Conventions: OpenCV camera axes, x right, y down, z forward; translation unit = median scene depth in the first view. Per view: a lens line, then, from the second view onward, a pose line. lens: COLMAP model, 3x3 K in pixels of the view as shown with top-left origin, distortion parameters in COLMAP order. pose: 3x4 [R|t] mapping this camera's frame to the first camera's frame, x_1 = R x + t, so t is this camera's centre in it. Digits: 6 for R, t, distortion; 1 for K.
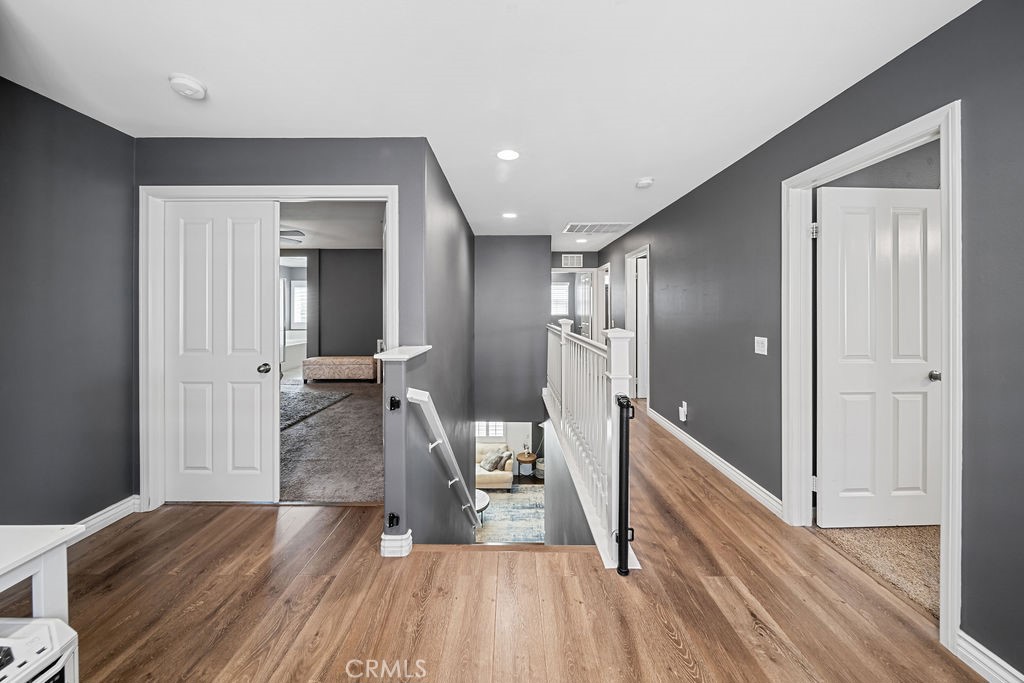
lens RADIAL K [[360.7, 0, 508.5], [0, 360.7, 307.9], [0, 0, 1]] dist [-0.002753, -0.000088]
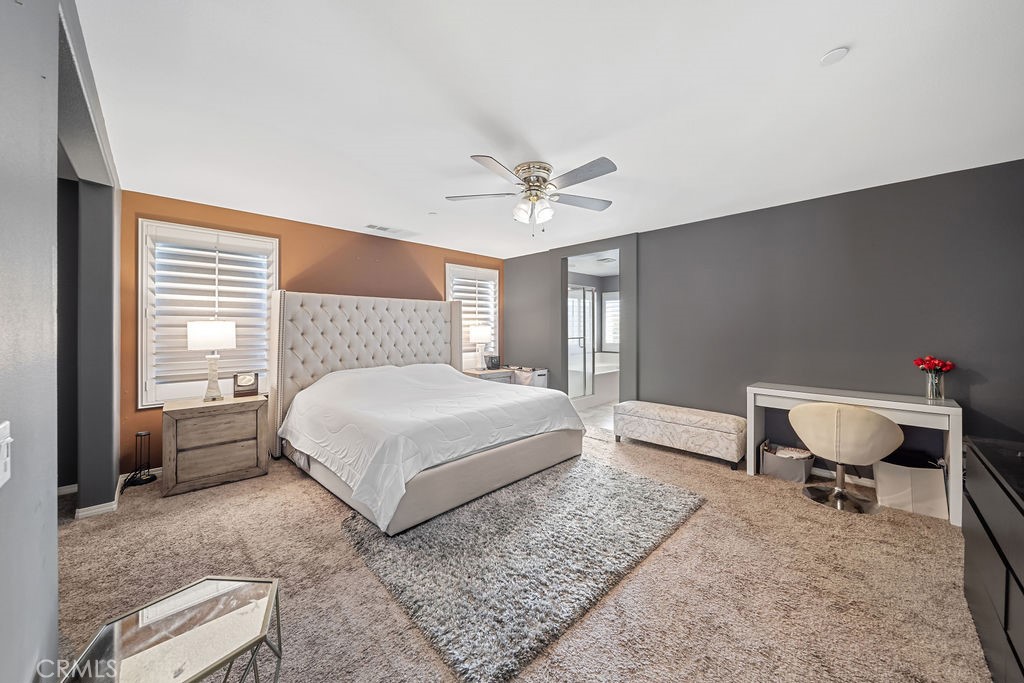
lens RADIAL K [[360.7, 0, 520.0], [0, 360.7, 326.2], [0, 0, 1]] dist [-0.002753, -0.000088]
pose [[0.712282, -0.003372, -0.701885, -0.201115], [-0.000809, 0.999984, -0.005624, 0.007302], [0.701893, 0.004574, 0.712268, 0.357538]]
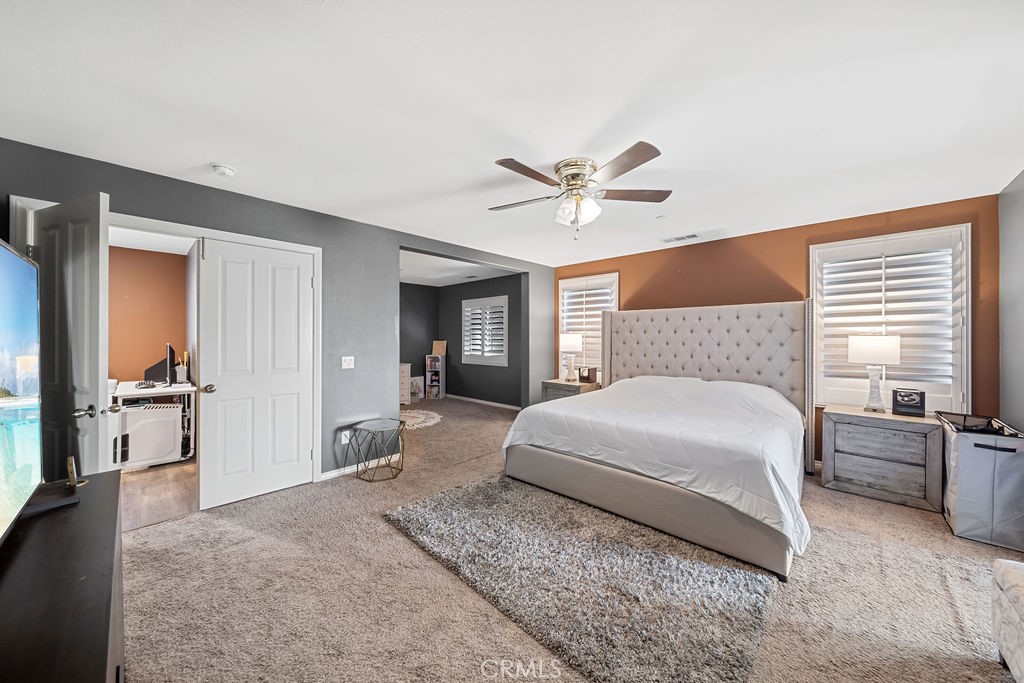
lens RADIAL K [[360.7, 0, 512.9], [0, 360.7, 339.4], [0, 0, 1]] dist [-0.002753, -0.000088]
pose [[-0.686521, 0.003757, -0.727100, -0.164020], [-0.001407, 0.999978, 0.006495, 0.005452], [0.727108, 0.005482, -0.686501, 0.788123]]
